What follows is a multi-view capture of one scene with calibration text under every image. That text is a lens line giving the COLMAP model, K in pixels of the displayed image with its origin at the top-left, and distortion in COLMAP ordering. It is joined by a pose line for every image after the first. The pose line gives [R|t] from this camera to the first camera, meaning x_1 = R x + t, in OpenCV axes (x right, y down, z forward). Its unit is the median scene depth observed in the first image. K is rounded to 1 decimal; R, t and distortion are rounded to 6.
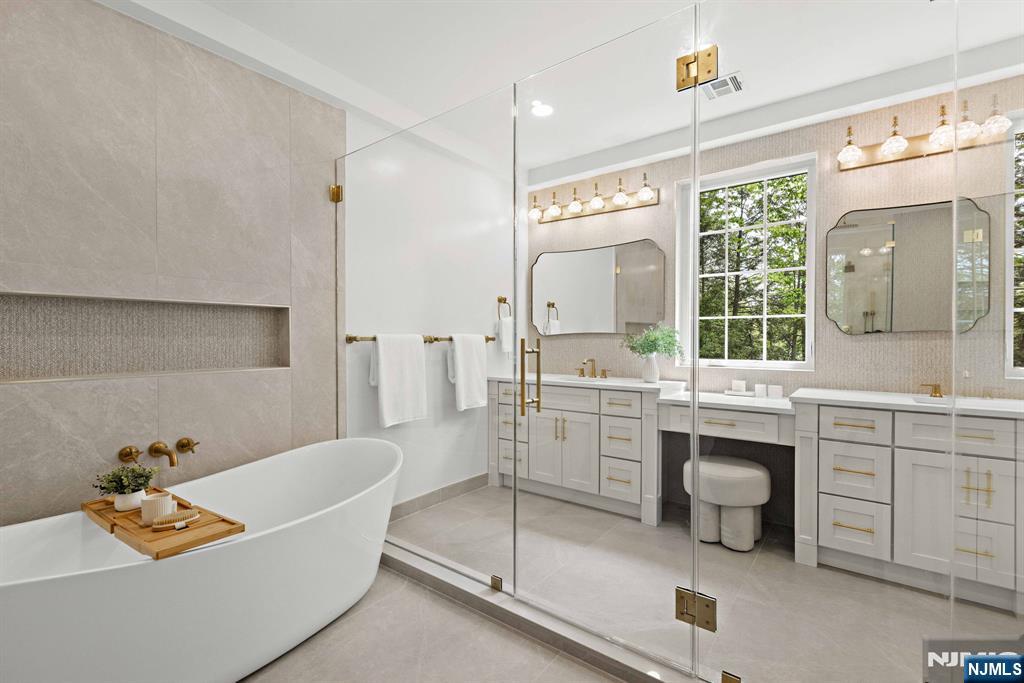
lens RADIAL K [[453.5, 0, 511.1], [0, 453.5, 342.5], [0, 0, 1]] dist [0.001308, 0.000211]
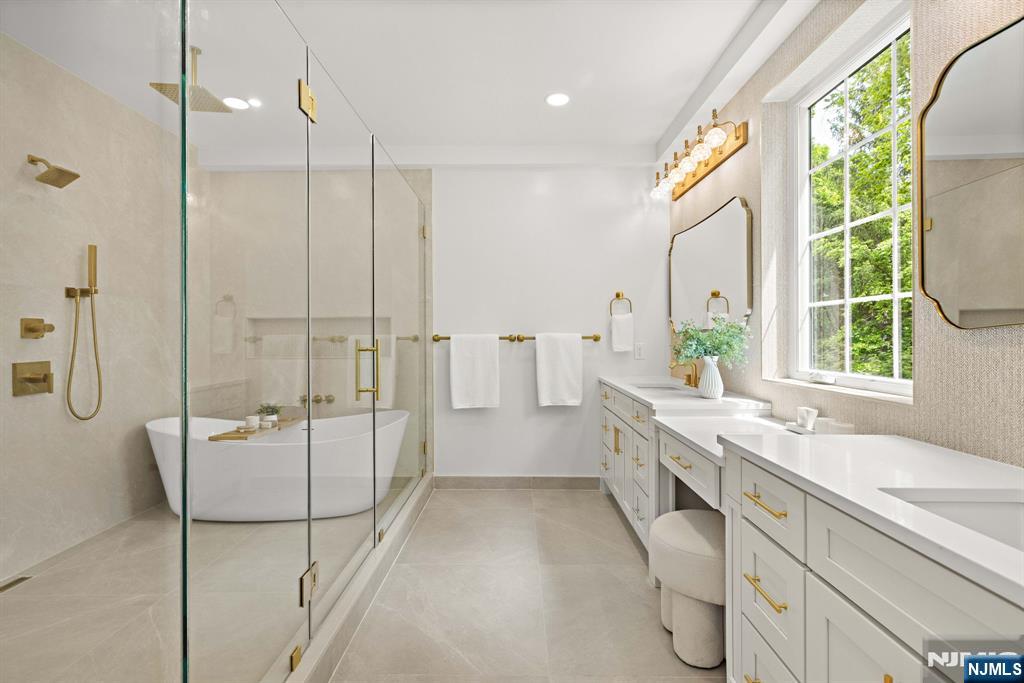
lens RADIAL K [[453.5, 0, 511.6], [0, 453.5, 337.2], [0, 0, 1]] dist [0.001308, 0.000211]
pose [[0.598666, -0.000635, -0.800999, 0.709918], [-0.002514, 0.999993, -0.002671, -0.006855], [0.800995, 0.003612, 0.598660, 0.323829]]
